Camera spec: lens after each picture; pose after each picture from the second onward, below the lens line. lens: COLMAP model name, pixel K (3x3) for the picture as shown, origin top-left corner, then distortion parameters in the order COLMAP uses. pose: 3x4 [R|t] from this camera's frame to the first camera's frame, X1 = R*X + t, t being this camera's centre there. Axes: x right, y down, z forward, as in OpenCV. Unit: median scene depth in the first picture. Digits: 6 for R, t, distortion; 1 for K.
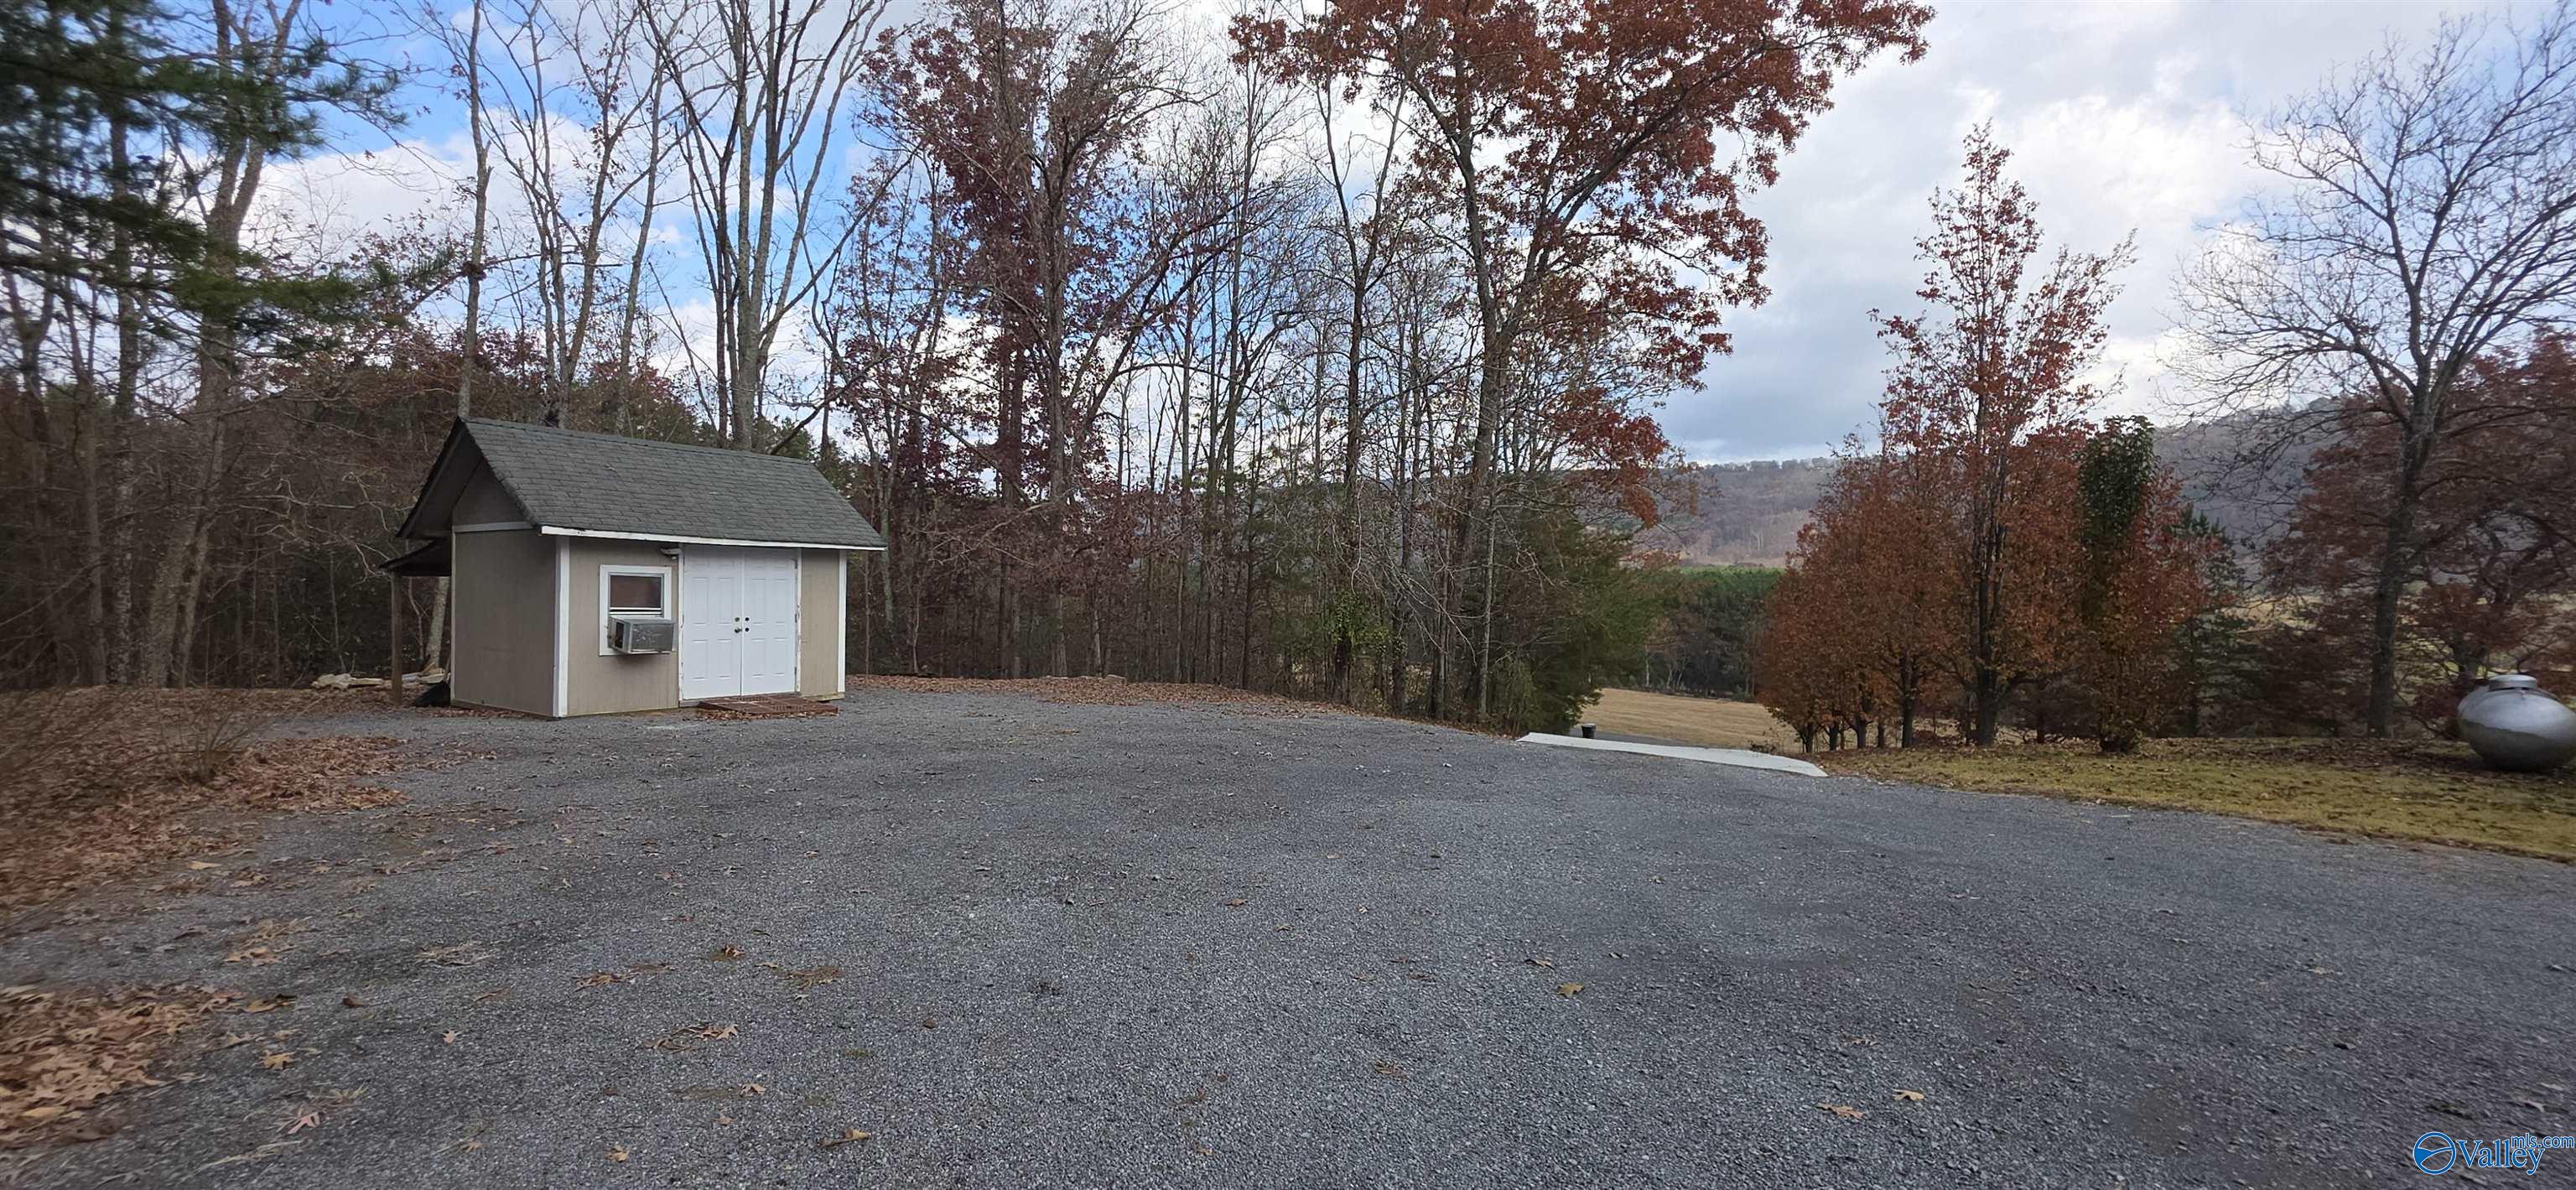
lens RADIAL K [[1028.5, 0, 1278.9], [0, 1028.5, 608.2], [0, 0, 1]] dist [0.003382, -0.001269]
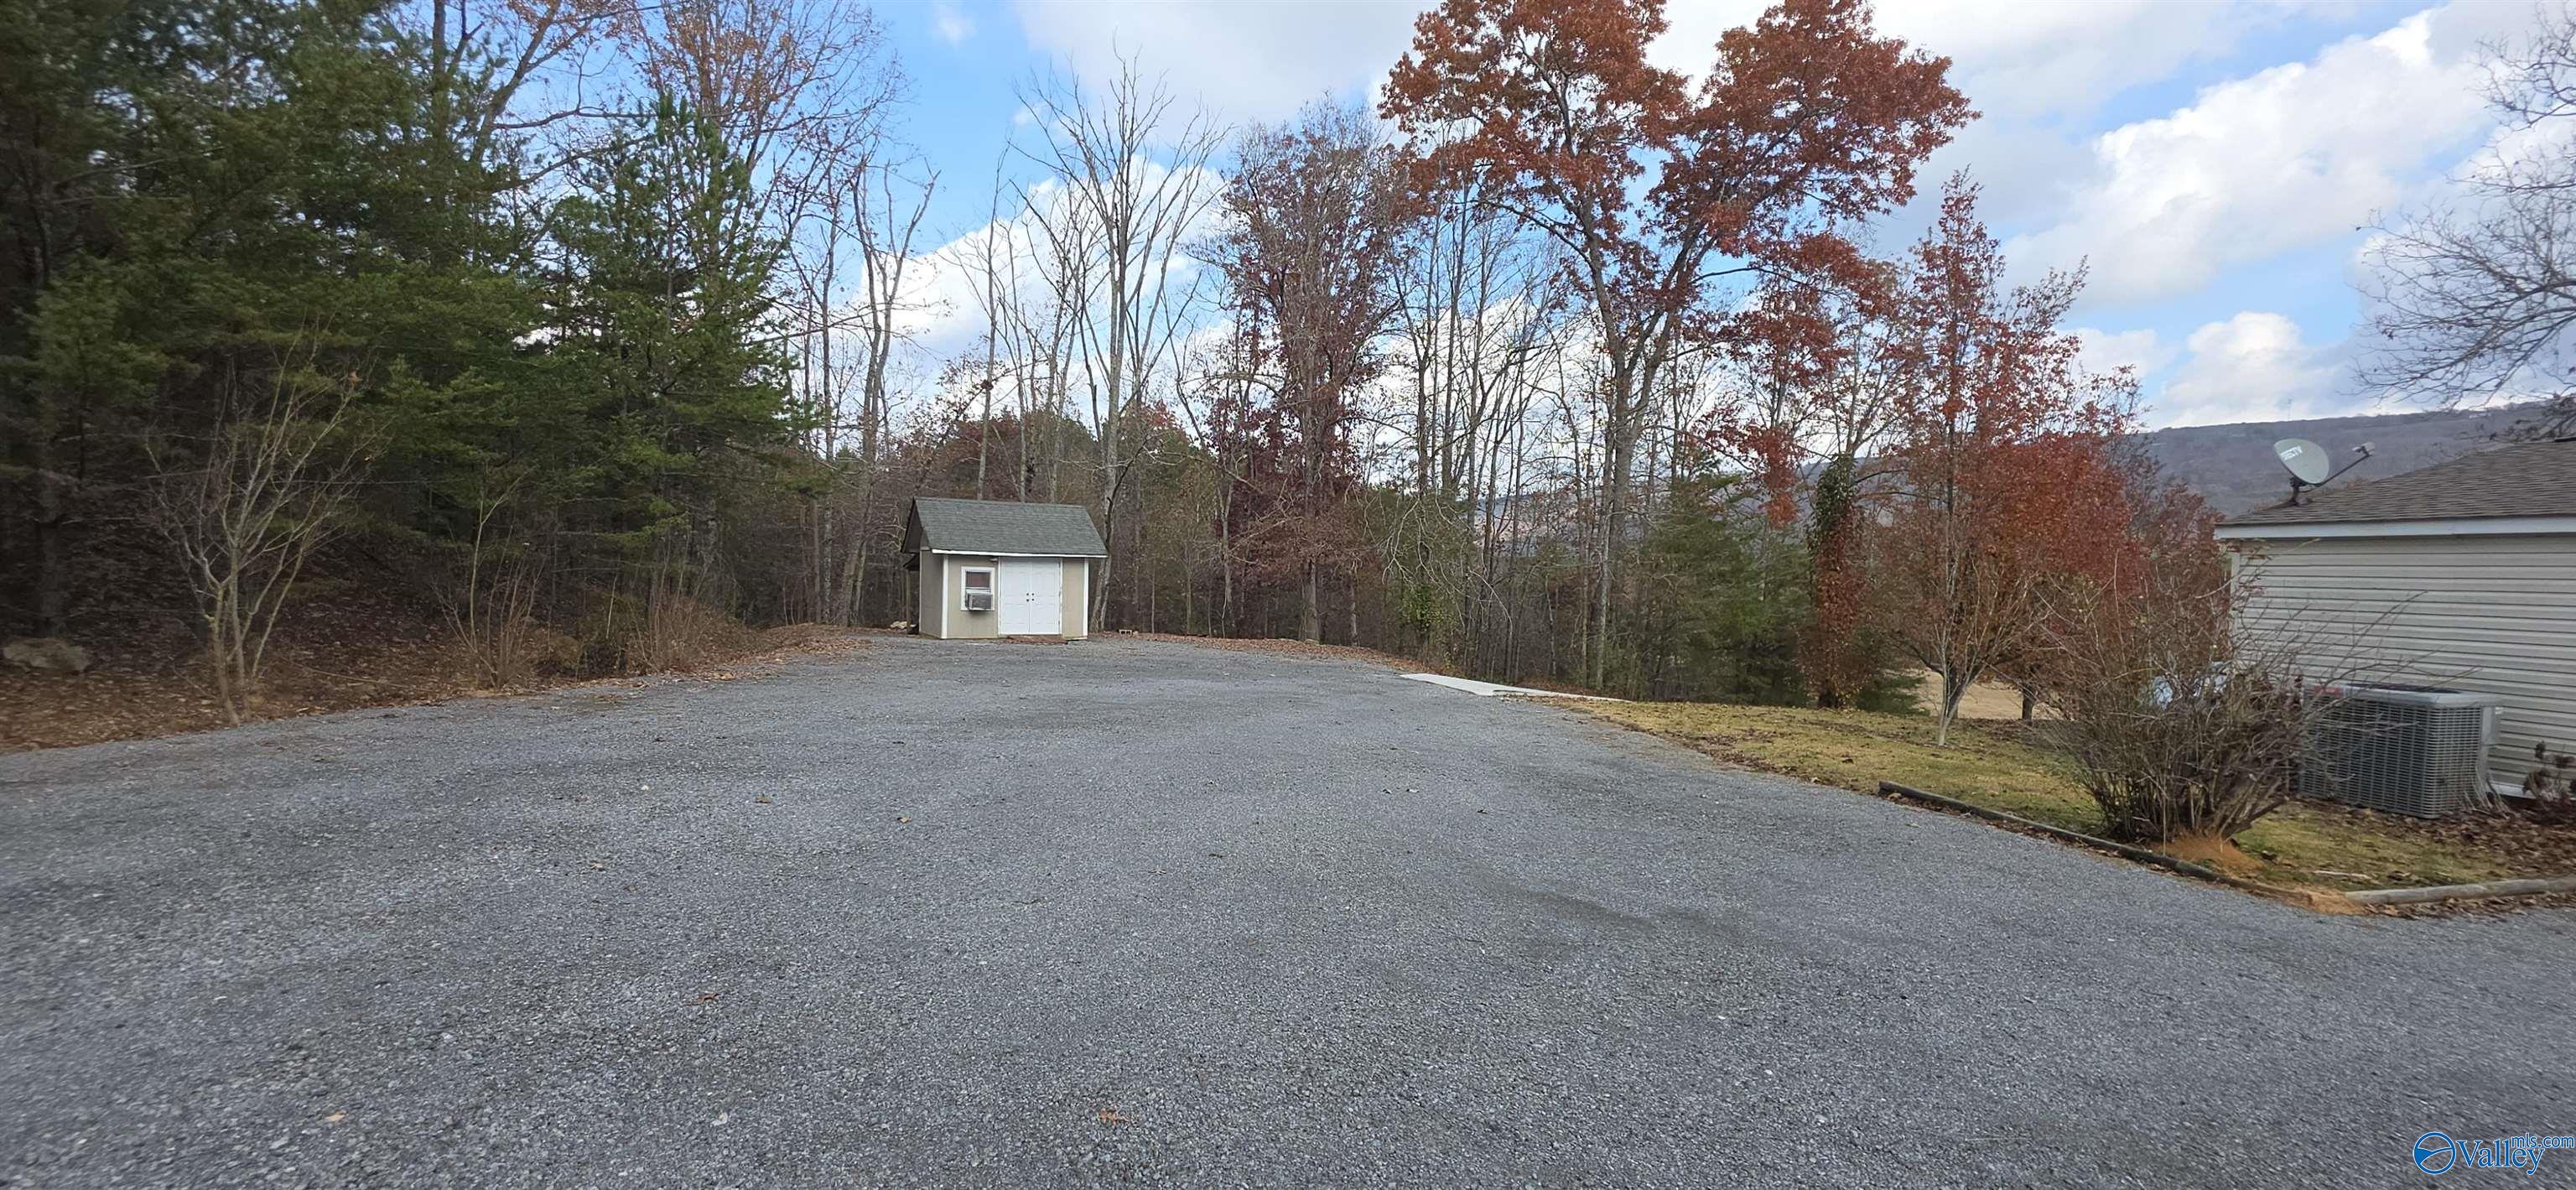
lens RADIAL K [[1028.5, 0, 1277.6], [0, 1028.5, 596.1], [0, 0, 1]] dist [0.003382, -0.001269]
pose [[0.887678, 0.015025, -0.460220, 0.653708], [-0.014559, 0.999884, 0.004561, -0.001350], [0.460235, 0.002652, 0.887793, -0.415080]]
